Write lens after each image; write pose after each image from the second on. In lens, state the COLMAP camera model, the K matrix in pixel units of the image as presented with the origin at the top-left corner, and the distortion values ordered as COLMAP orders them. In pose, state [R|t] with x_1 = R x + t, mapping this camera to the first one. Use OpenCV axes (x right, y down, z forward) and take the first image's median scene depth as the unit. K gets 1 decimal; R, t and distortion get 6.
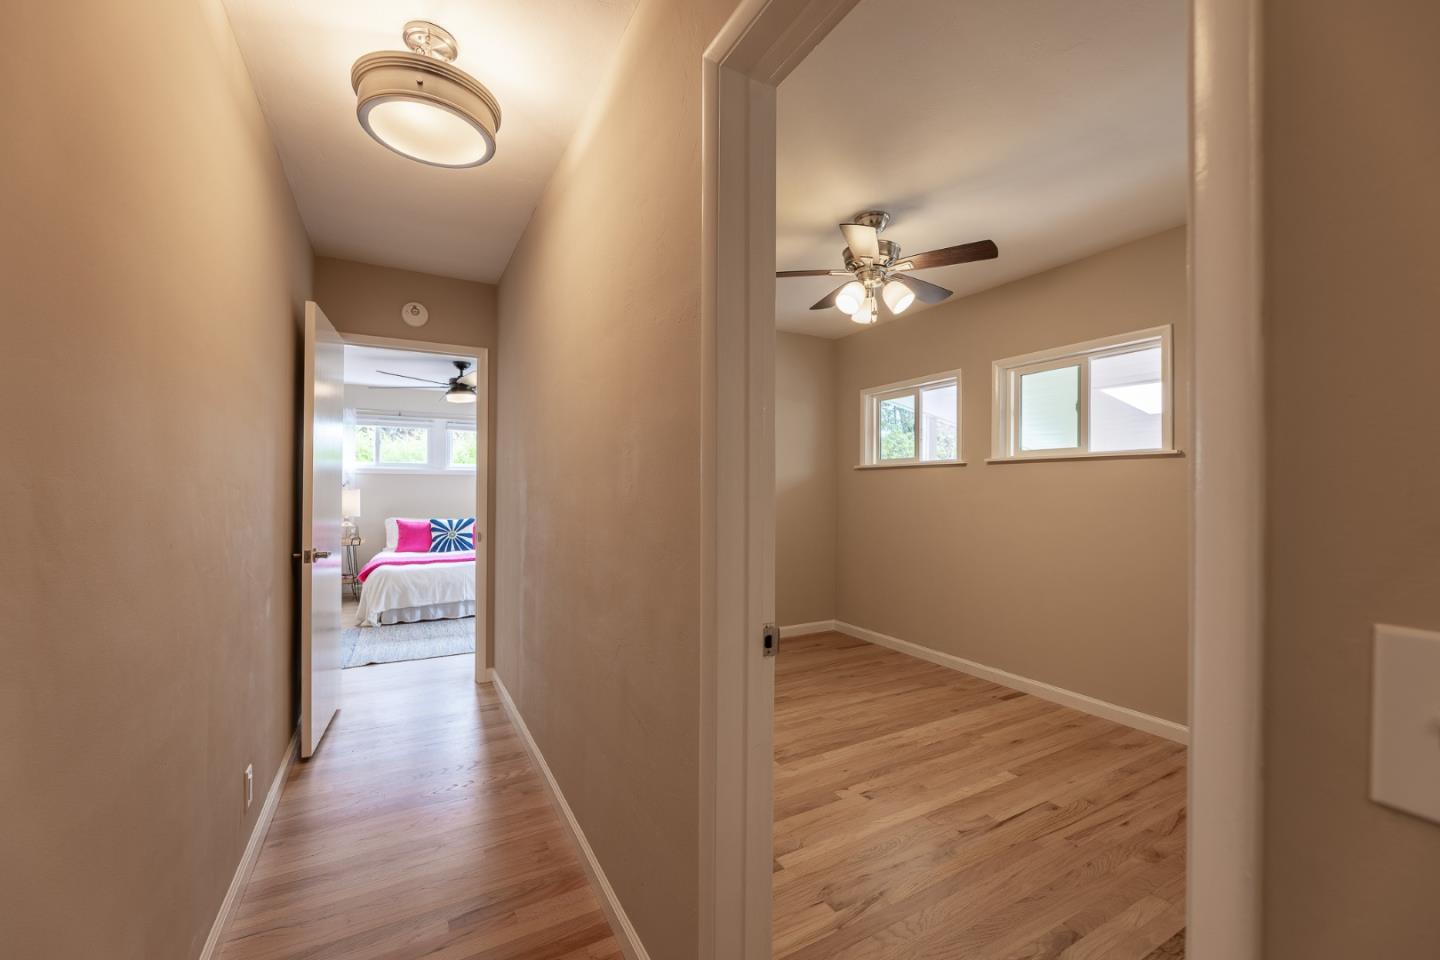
lens RADIAL K [[595.2, 0, 724.6], [0, 595.2, 487.9], [0, 0, 1]] dist [-0.006235, 0.000978]
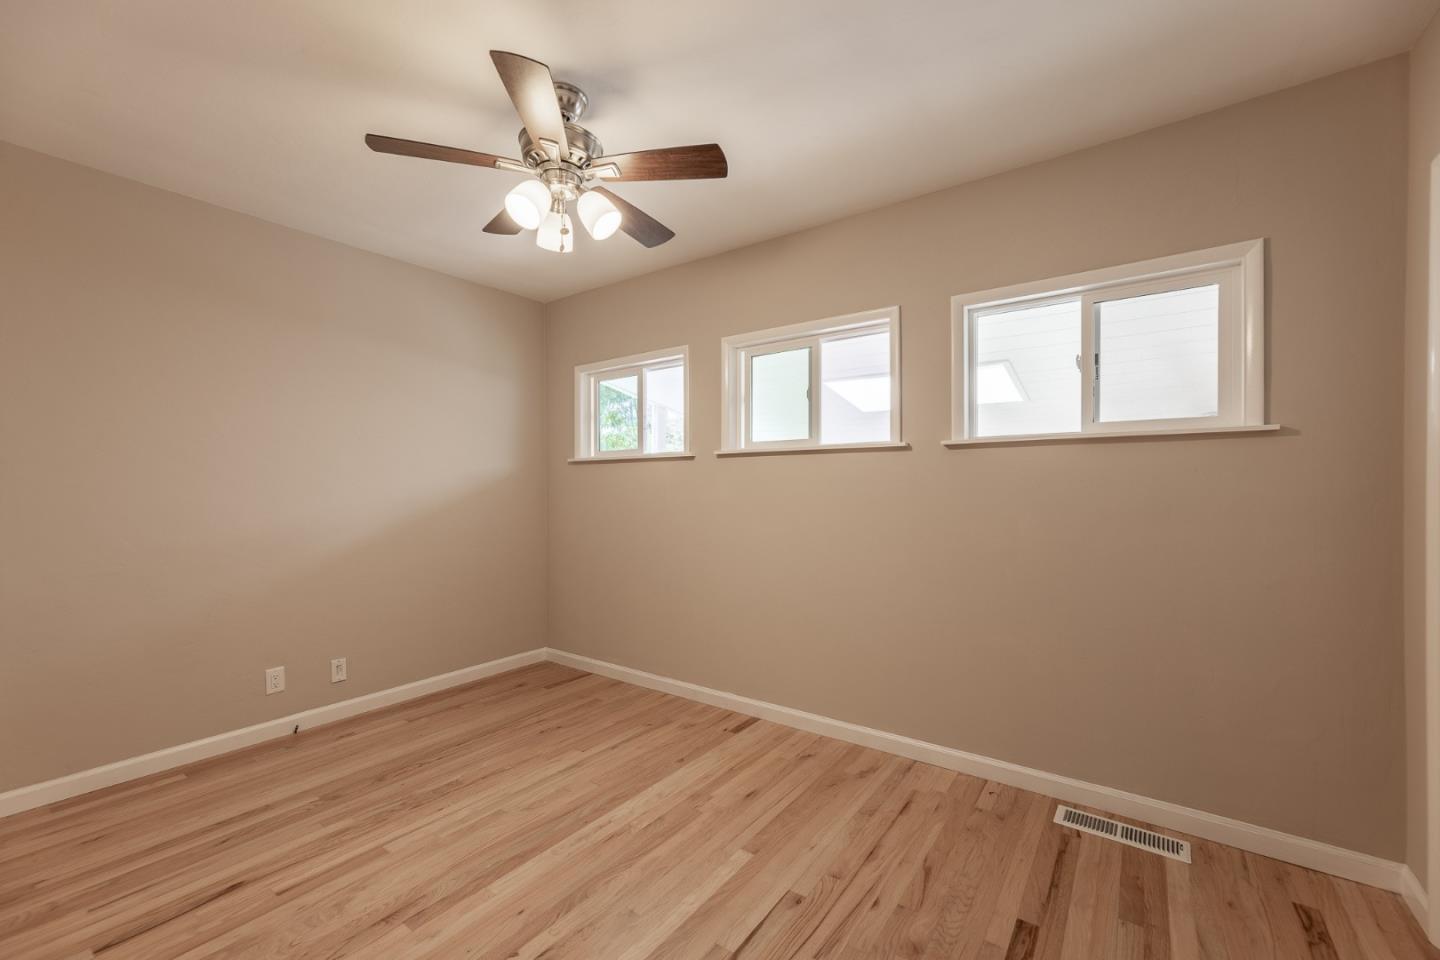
lens RADIAL K [[595.2, 0, 720.7], [0, 595.2, 486.1], [0, 0, 1]] dist [-0.006235, 0.000978]
pose [[0.913756, -0.003881, 0.406246, 0.121688], [0.004308, 0.999991, -0.000138, 0.002464], [-0.406242, 0.001876, 0.913764, 0.265080]]
